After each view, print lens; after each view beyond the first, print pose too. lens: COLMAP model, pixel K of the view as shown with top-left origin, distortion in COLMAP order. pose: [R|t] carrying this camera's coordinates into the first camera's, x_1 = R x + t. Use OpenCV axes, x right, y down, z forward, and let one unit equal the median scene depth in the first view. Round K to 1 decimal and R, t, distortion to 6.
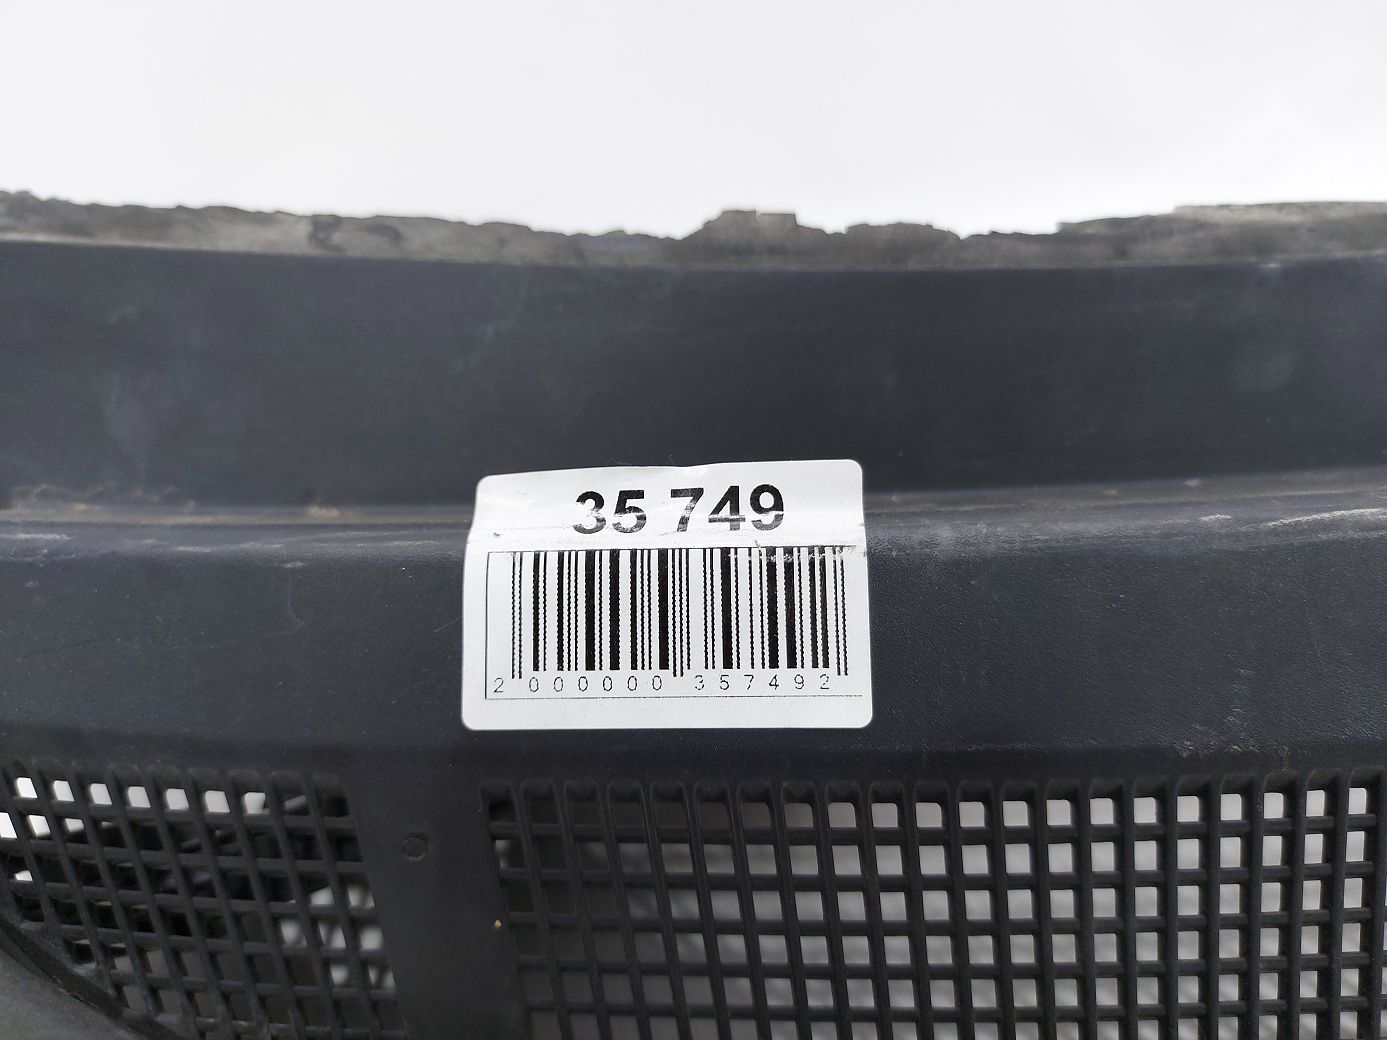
lens RADIAL K [[991.4, 0, 693.5], [0, 991.4, 520.0], [0, 0, 1]] dist [0.003026, -0.083475]
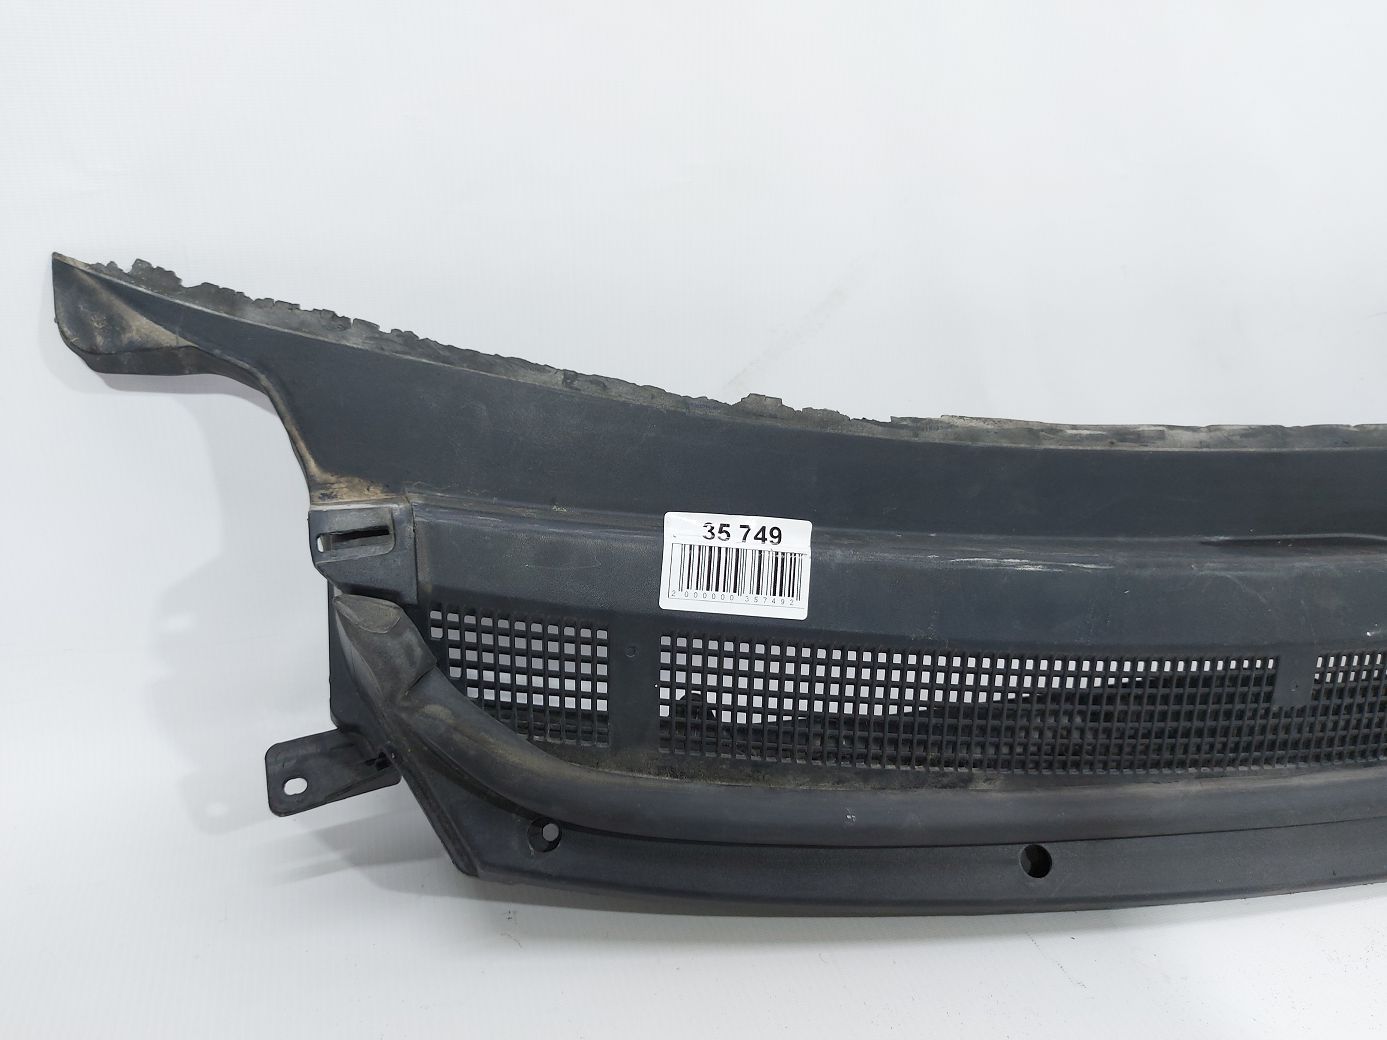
lens RADIAL K [[984.4, 0, 693.5], [0, 984.4, 520.0], [0, 0, 1]] dist [0.076565, -0.109383]
pose [[0.976479, 0.099995, 0.191025, -0.652829], [-0.109350, 0.993236, 0.039050, -0.135510], [-0.185828, -0.059020, 0.980808, -1.558250]]
